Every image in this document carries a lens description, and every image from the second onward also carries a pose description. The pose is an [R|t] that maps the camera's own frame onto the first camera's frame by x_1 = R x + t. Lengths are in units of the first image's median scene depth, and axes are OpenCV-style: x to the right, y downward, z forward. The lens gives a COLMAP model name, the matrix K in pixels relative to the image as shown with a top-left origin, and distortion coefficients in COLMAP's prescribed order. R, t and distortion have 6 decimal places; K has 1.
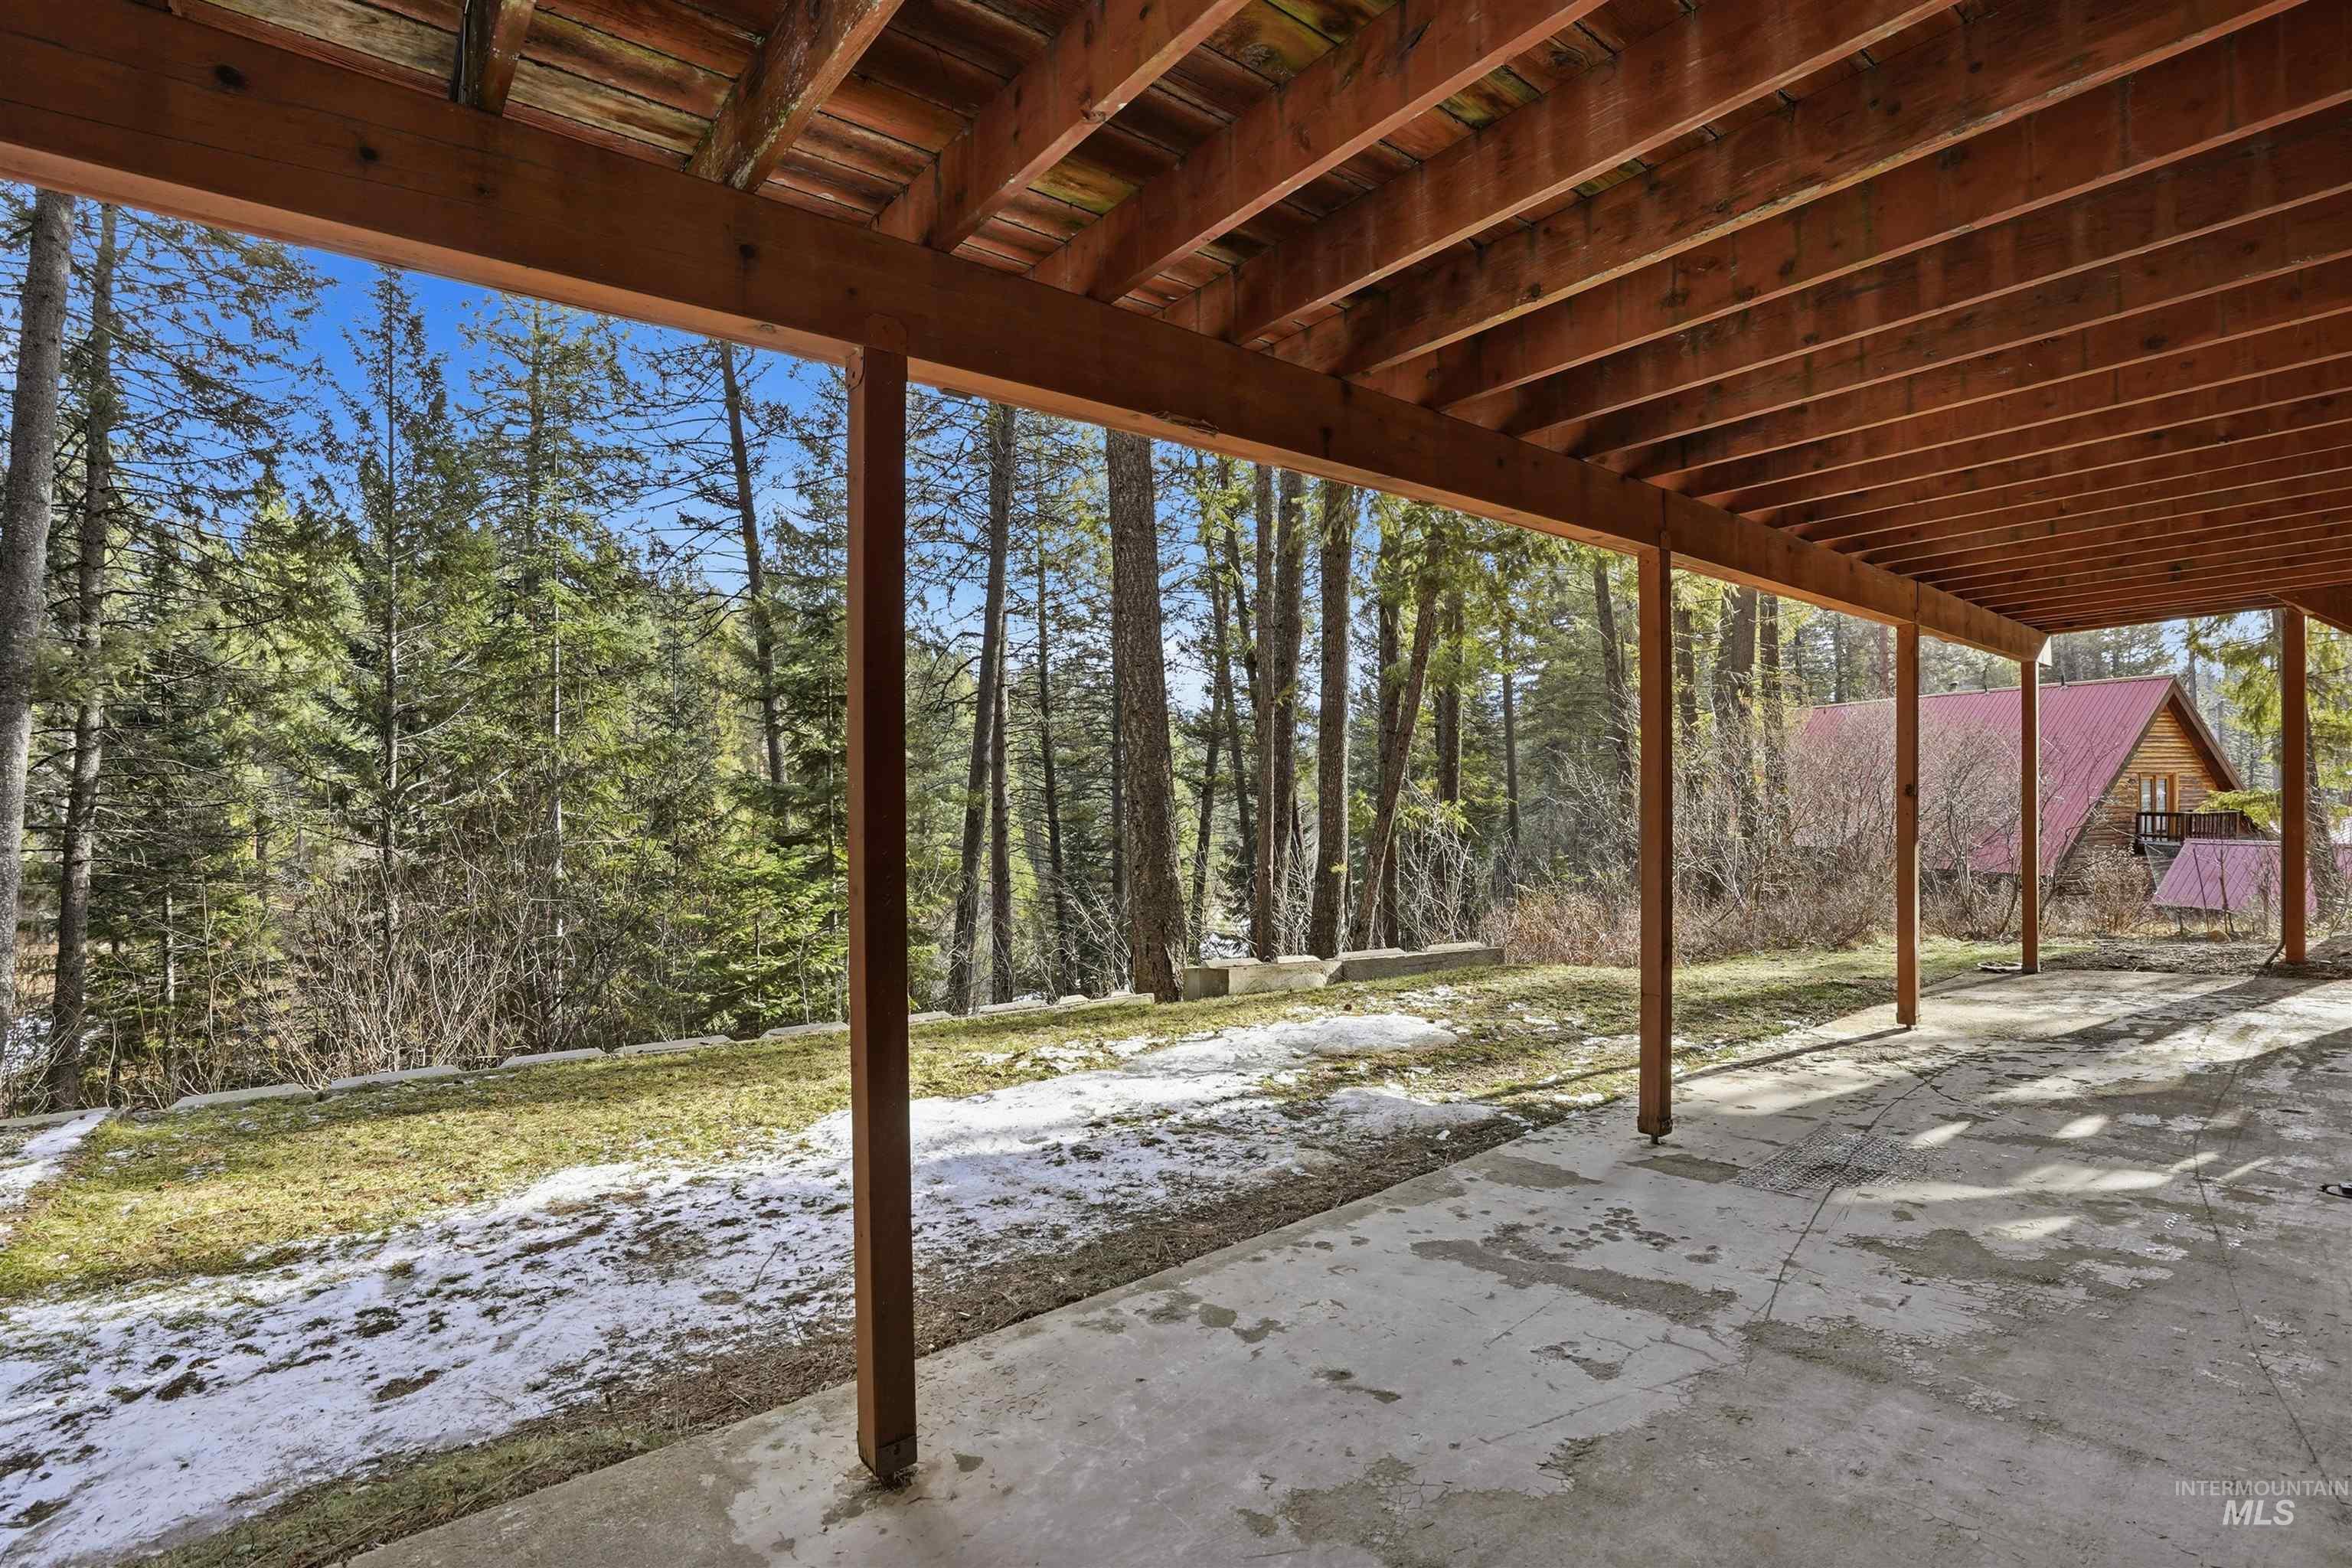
lens RADIAL K [[1097.9, 0, 1163.9], [0, 1097.9, 792.9], [0, 0, 1]] dist [-0.035782, 0.007587]
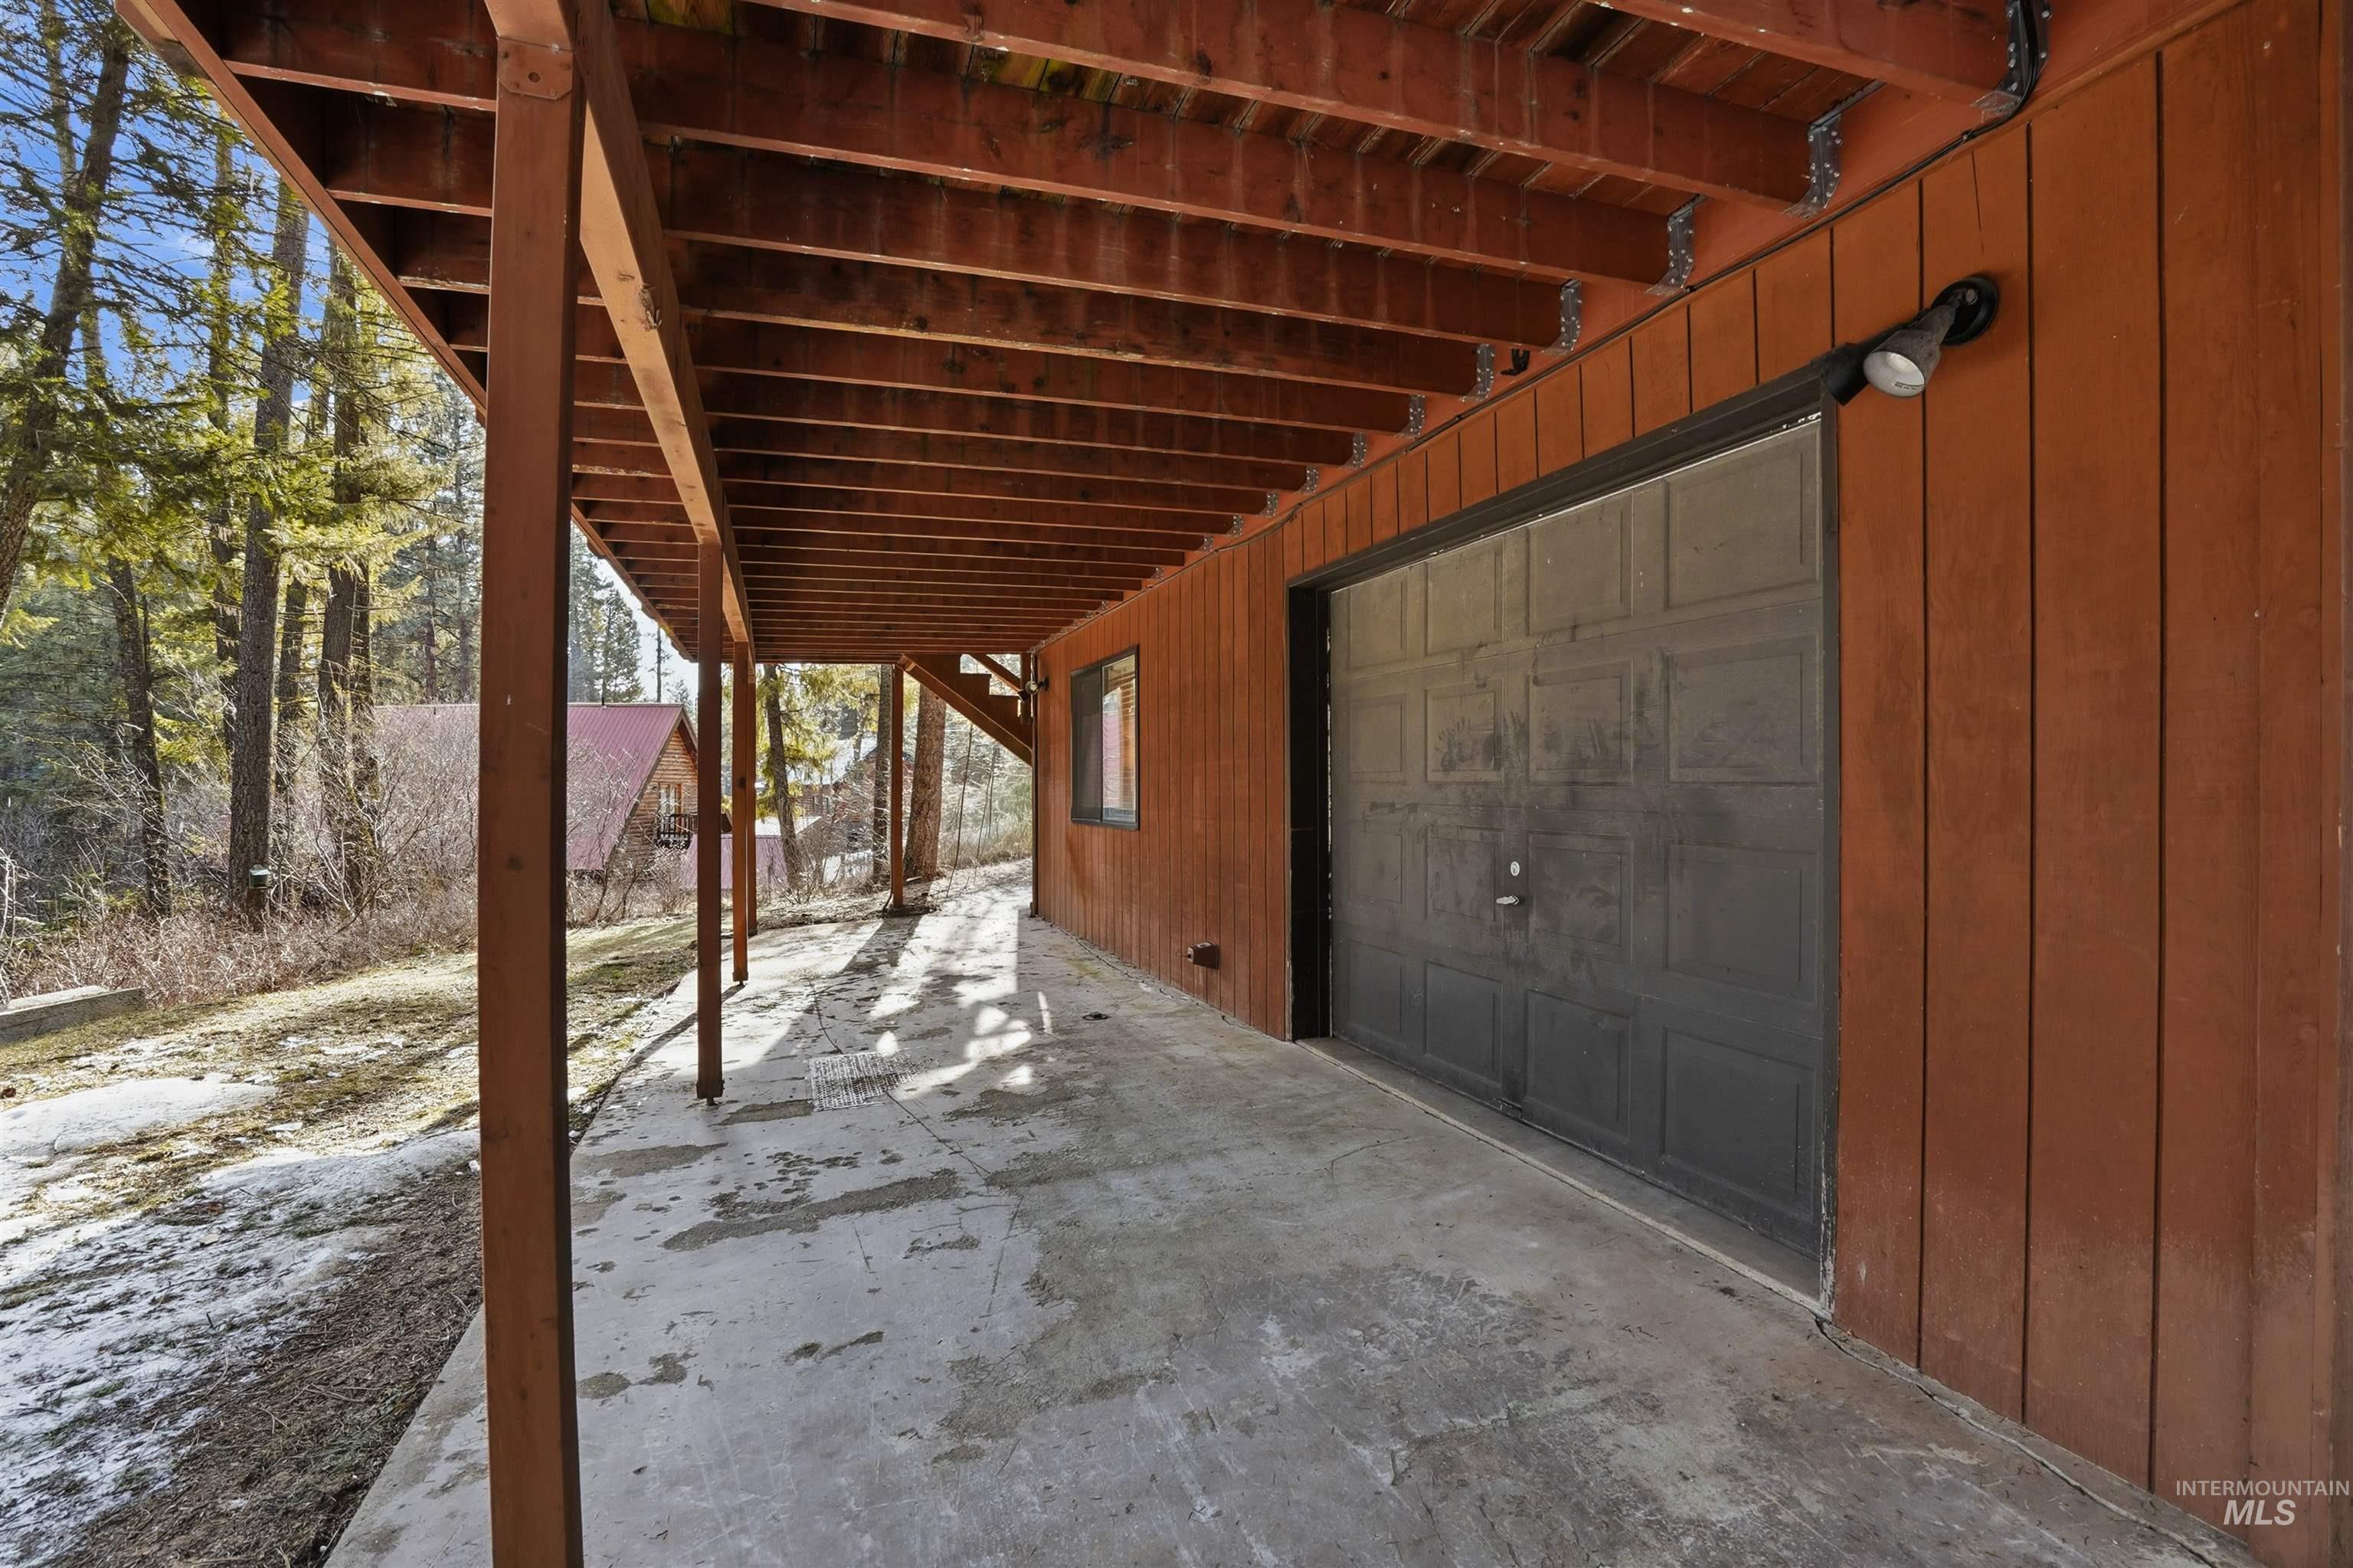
lens RADIAL K [[1098.4, 0, 1160.3], [0, 1098.4, 771.8], [0, 0, 1]] dist [-0.035782, 0.007587]
pose [[0.358562, 0.030952, 0.932992, -0.402657], [-0.007301, 0.999513, -0.030353, 0.029763], [-0.933477, 0.004072, 0.358614, 0.224155]]
